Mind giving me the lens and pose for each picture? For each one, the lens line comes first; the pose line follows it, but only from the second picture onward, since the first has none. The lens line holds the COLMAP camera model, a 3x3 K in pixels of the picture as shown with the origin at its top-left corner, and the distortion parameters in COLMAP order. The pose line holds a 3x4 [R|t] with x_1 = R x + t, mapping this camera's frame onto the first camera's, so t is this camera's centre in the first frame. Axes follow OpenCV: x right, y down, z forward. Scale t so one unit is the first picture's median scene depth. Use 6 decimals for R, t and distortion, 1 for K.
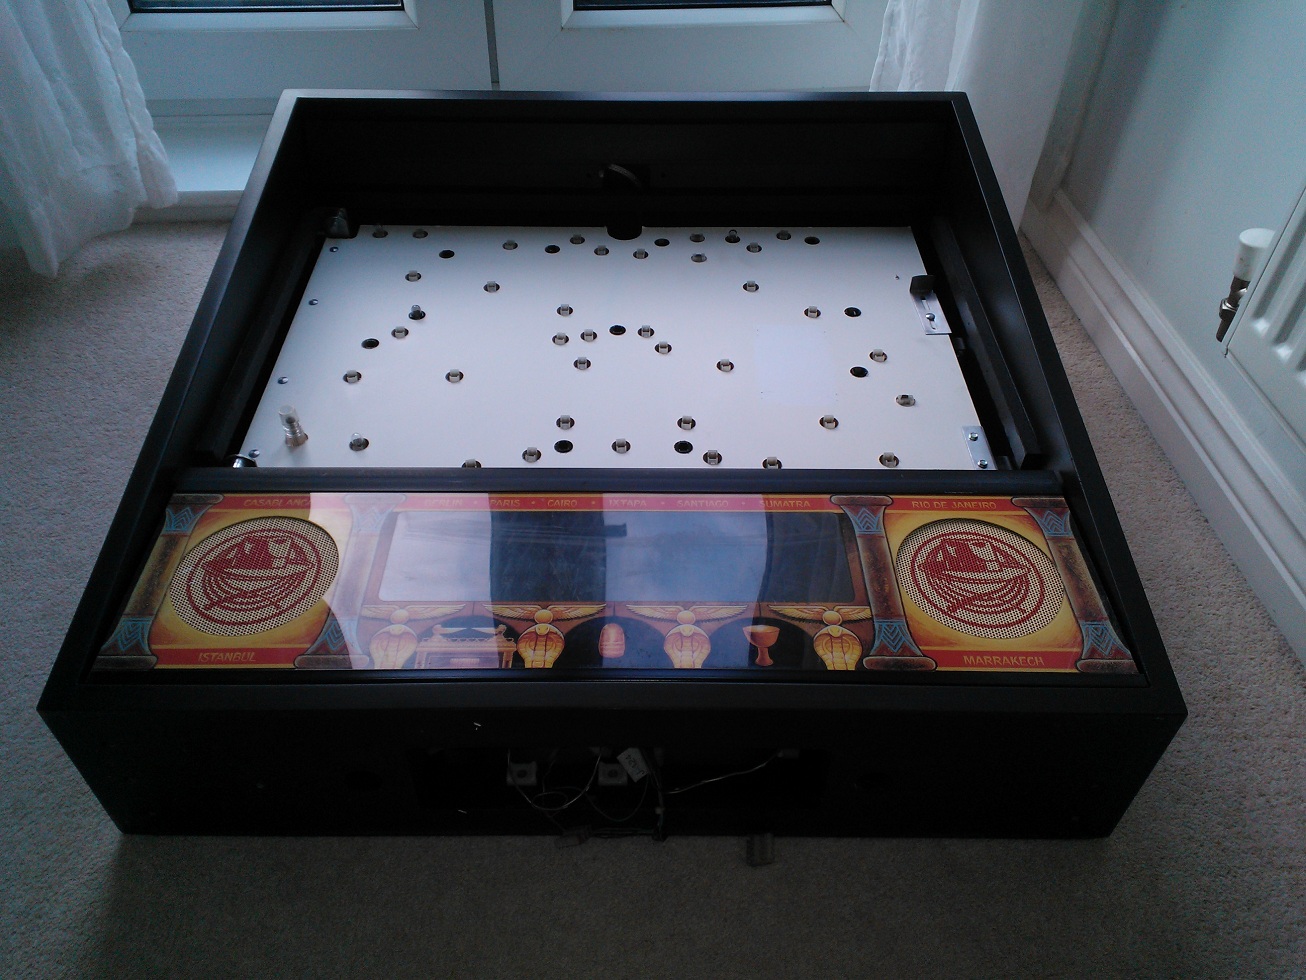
lens RADIAL K [[1034.0, 0, 653.0], [0, 1034.0, 490.0], [0, 0, 1]] dist [0.237905, -0.449779]
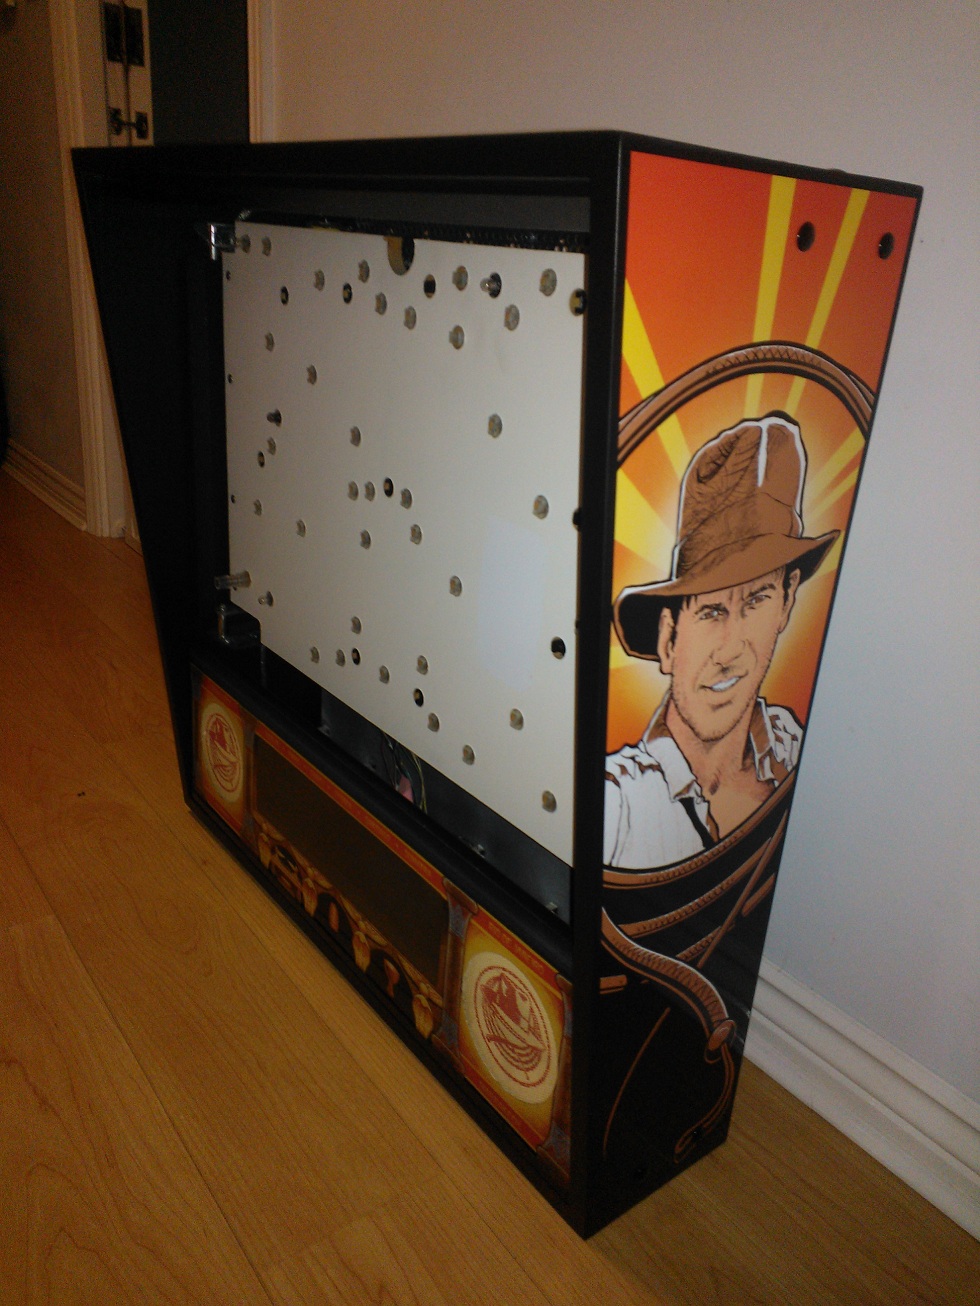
lens RADIAL K [[1034.0, 0, 490.0], [0, 1034.0, 653.0], [0, 0, 1]] dist [0.237905, -0.449779]
pose [[0.606795, 0.336224, -0.720246, 0.937880], [0.505980, 0.535438, 0.676232, -0.851362], [0.613012, -0.774764, 0.154778, 1.115378]]
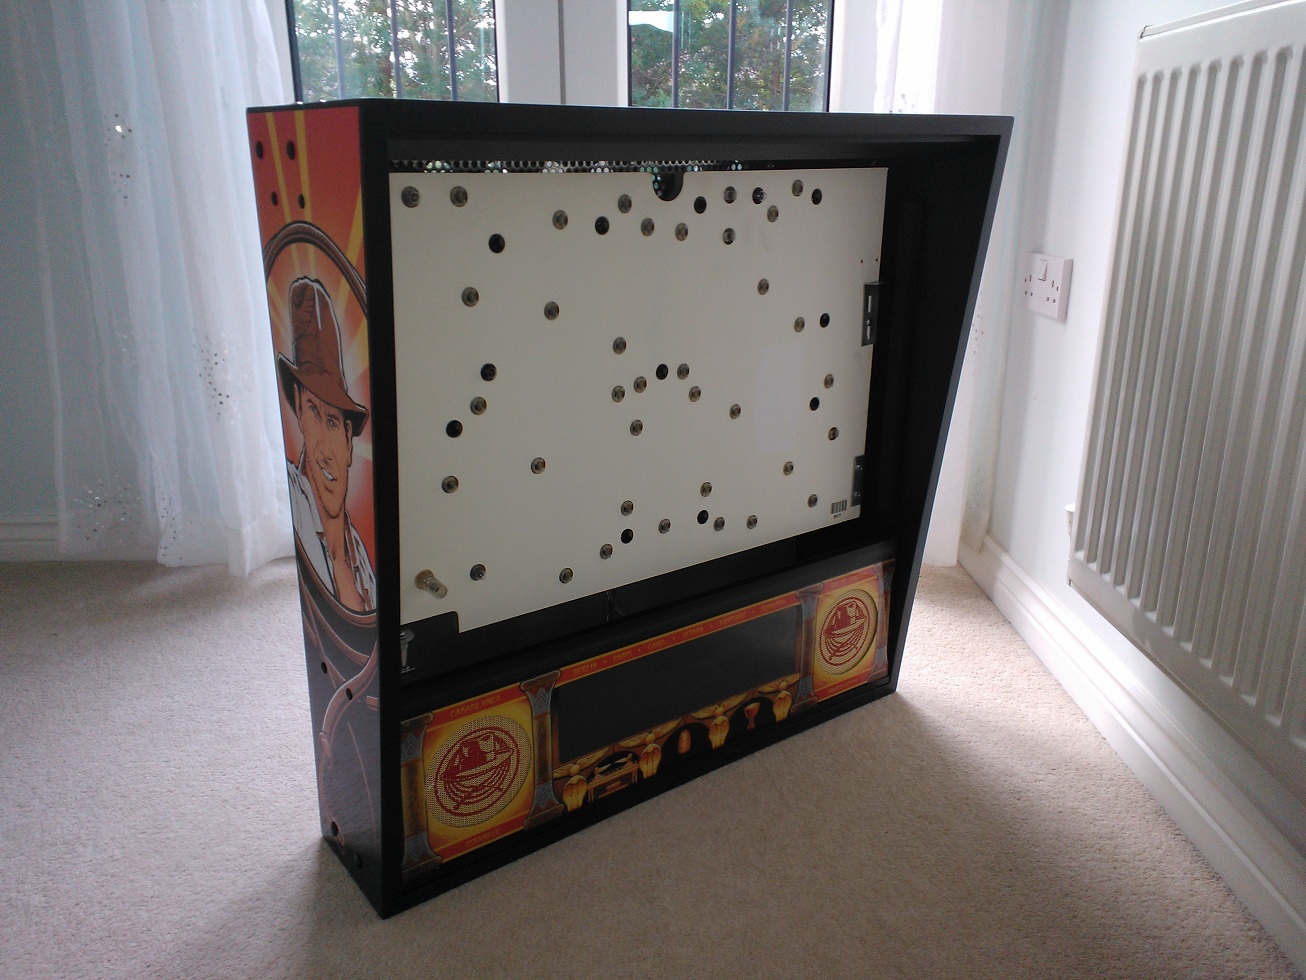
lens RADIAL K [[1034.0, 0, 653.0], [0, 1034.0, 490.0], [0, 0, 1]] dist [0.237905, -0.449779]
pose [[0.796999, -0.178754, 0.576923, -0.906791], [-0.439484, 0.483587, 0.756966, -1.205291], [-0.414303, -0.856850, 0.306858, 0.802170]]
